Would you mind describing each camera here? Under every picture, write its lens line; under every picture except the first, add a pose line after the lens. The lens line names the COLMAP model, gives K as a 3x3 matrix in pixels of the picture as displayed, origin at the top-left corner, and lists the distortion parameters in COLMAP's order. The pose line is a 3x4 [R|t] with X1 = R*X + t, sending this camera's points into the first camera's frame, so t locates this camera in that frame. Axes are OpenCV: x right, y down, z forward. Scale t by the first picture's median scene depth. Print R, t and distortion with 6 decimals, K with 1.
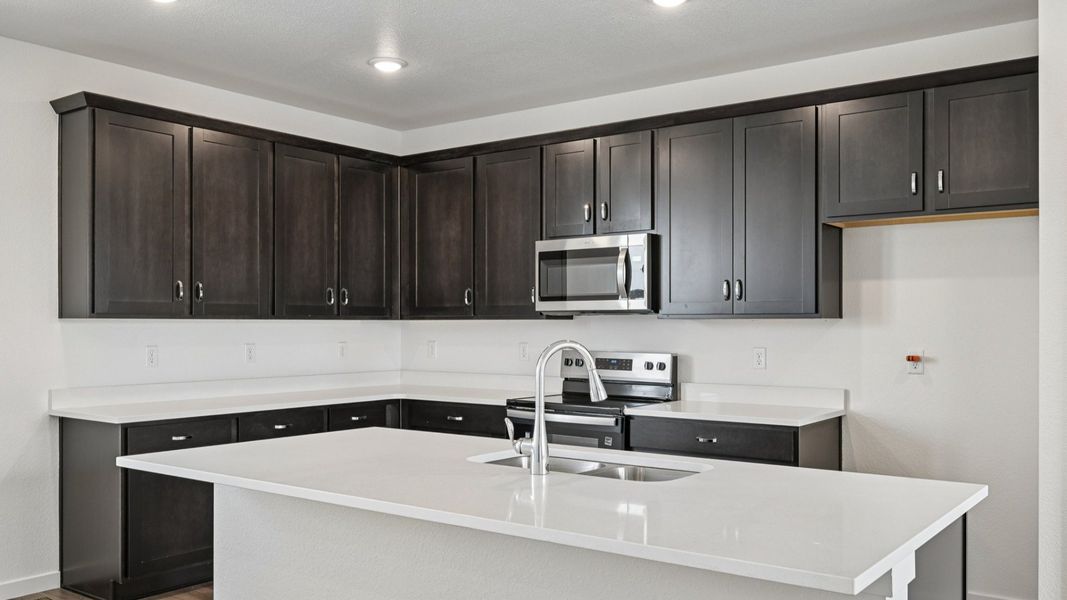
lens RADIAL K [[896.7, 0, 536.3], [0, 896.7, 326.4], [0, 0, 1]] dist [-0.007855, -0.009862]
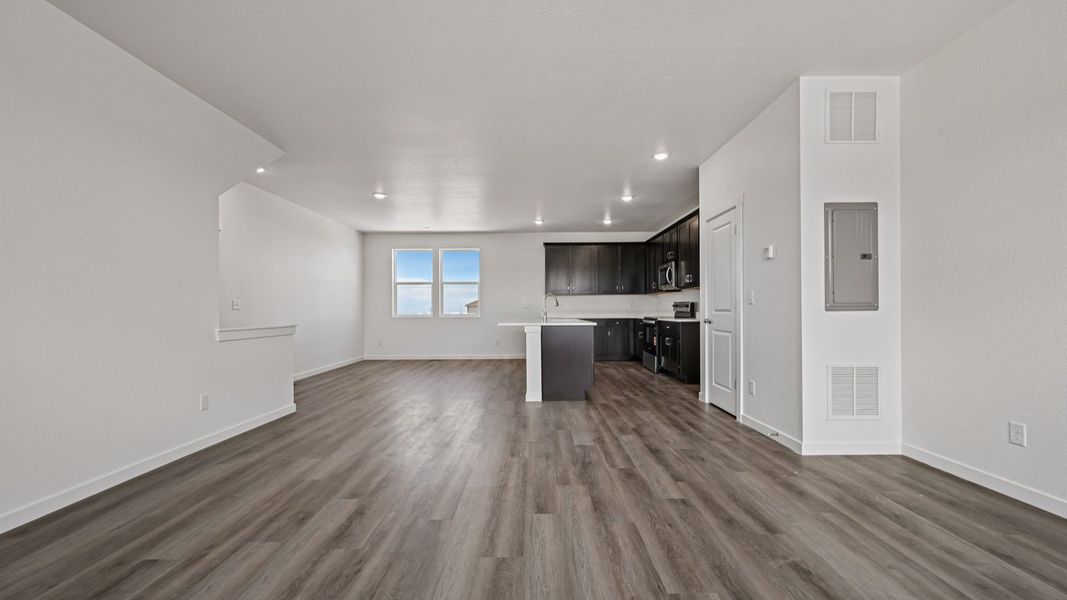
lens RADIAL K [[417.0, 0, 535.7], [0, 417.0, 310.2], [0, 0, 1]] dist [0.000067, -0.000427]
pose [[0.599739, -0.003478, -0.800188, 0.925330], [0.004297, 0.999990, -0.001126, 0.057165], [0.800184, -0.002763, 0.599748, -0.206519]]
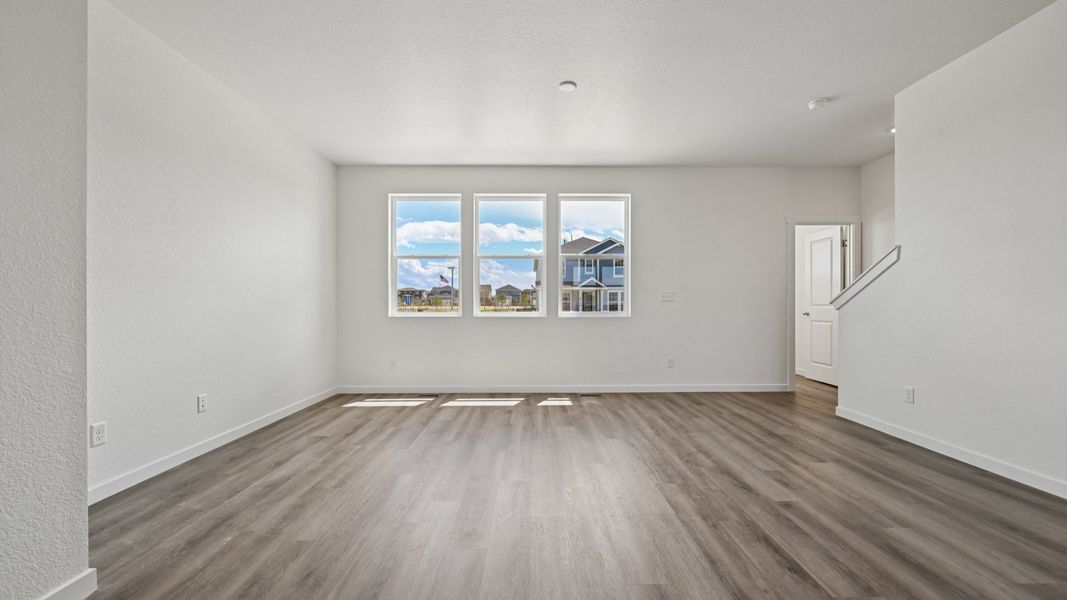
lens RADIAL K [[417.0, 0, 536.7], [0, 417.0, 305.9], [0, 0, 1]] dist [0.000067, -0.000427]
pose [[-0.607493, 0.002687, 0.794320, 0.239888], [0.006580, 0.999977, 0.001650, 0.057578], [-0.794297, 0.006229, -0.607497, 0.377014]]
